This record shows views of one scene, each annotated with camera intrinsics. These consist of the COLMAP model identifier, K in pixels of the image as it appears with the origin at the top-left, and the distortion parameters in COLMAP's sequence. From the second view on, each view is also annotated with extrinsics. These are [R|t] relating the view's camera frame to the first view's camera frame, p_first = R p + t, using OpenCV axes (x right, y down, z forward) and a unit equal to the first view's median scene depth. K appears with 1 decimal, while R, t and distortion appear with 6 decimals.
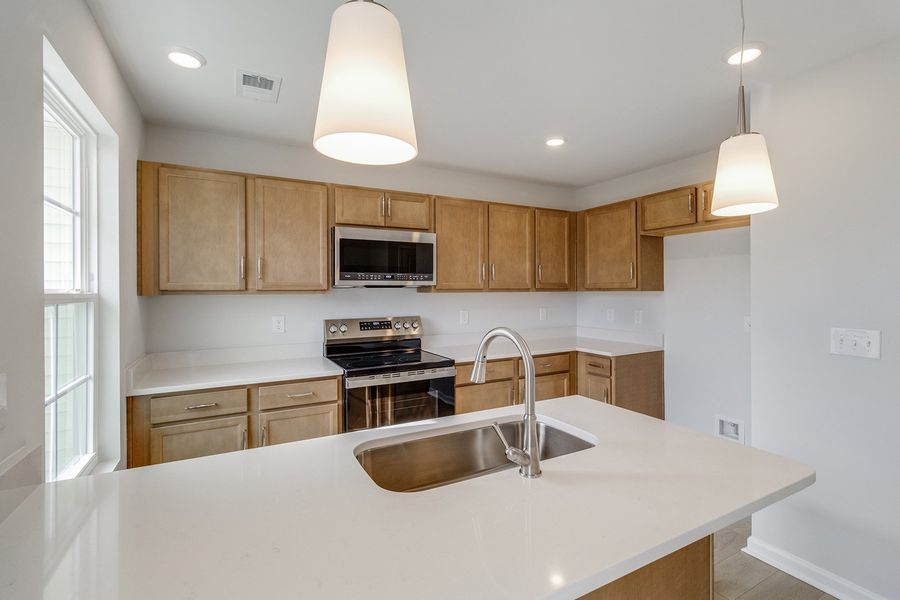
lens RADIAL K [[436.4, 0, 476.9], [0, 436.4, 288.7], [0, 0, 1]] dist [-0.002637, -0.000403]
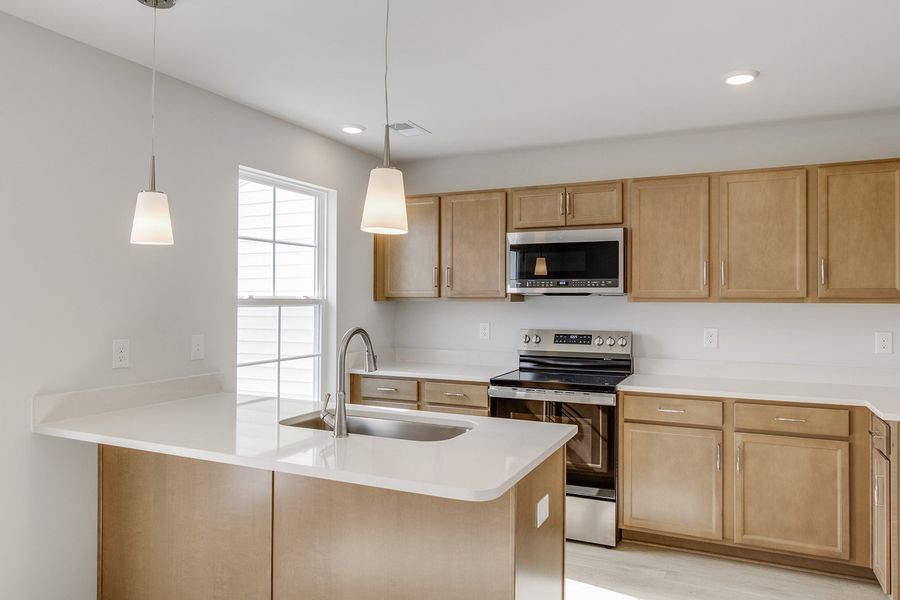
lens RADIAL K [[634.2, 0, 457.8], [0, 634.2, 297.9], [0, 0, 1]] dist [-0.010581, -0.004448]
pose [[0.560485, 0.002488, -0.828161, 0.710968], [-0.007540, 0.999969, -0.002099, 0.006571], [0.828130, 0.007421, 0.560487, 0.103469]]
